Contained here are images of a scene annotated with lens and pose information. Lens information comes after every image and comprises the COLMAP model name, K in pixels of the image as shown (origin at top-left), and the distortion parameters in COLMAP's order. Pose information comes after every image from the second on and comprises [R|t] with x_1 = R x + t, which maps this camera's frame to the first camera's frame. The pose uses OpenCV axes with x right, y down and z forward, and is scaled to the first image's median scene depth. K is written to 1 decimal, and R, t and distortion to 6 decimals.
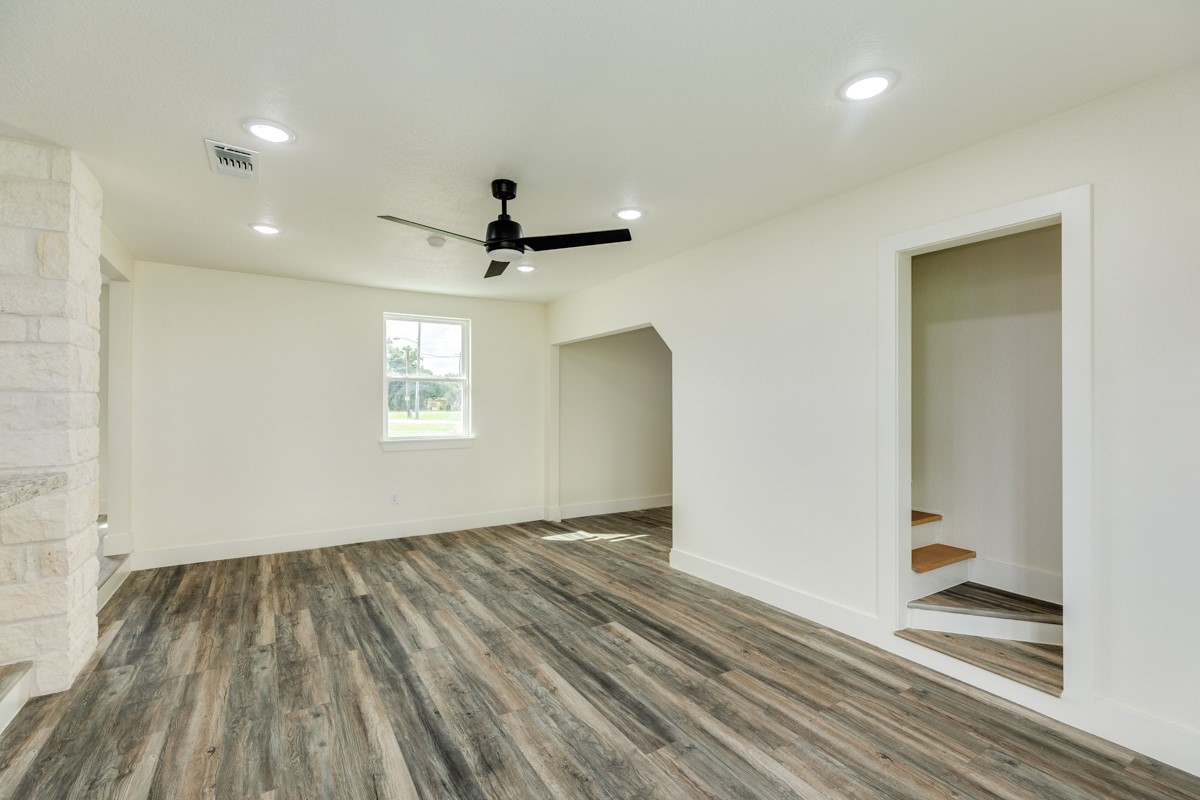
lens RADIAL K [[540.1, 0, 594.5], [0, 540.1, 401.7], [0, 0, 1]] dist [0.005712, -0.000439]
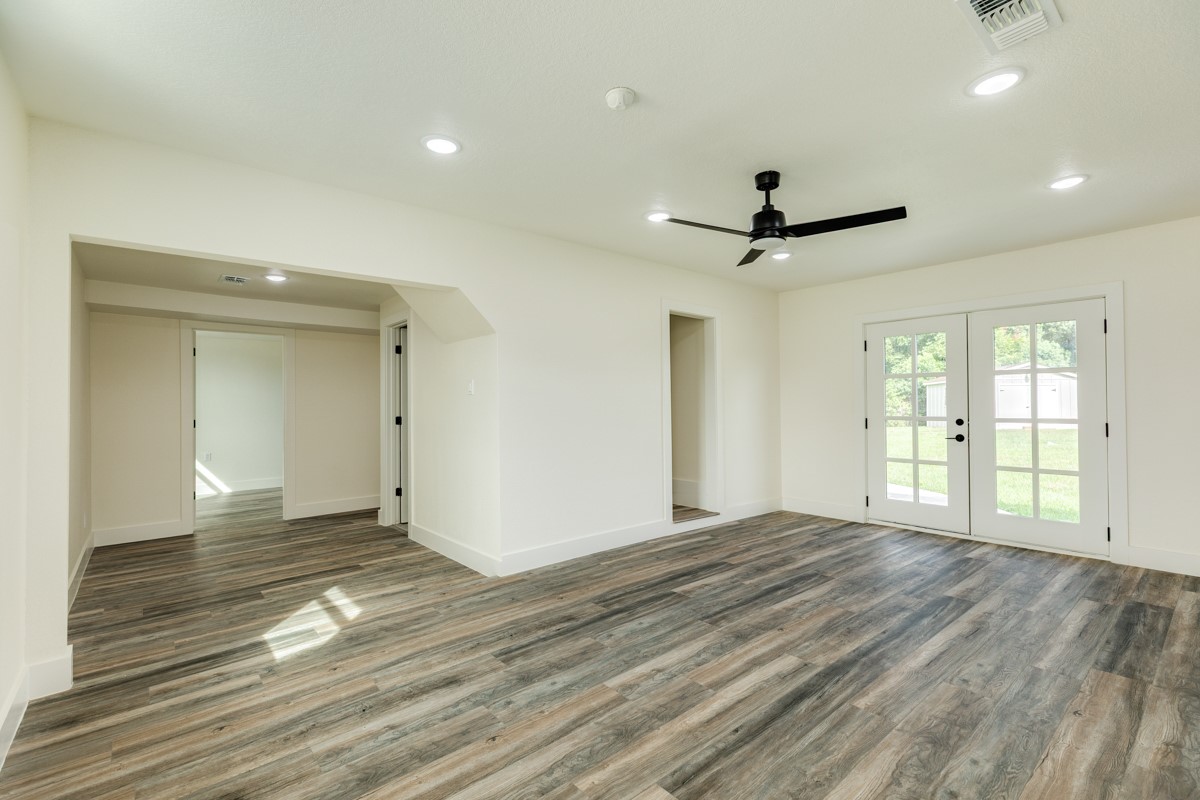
lens RADIAL K [[540.1, 0, 593.4], [0, 540.1, 401.7], [0, 0, 1]] dist [0.005712, -0.000439]
pose [[-0.152312, 0.014525, 0.988226, -1.043773], [0.004615, 0.999892, -0.013985, 0.043090], [-0.988322, 0.002430, -0.152363, 1.352700]]
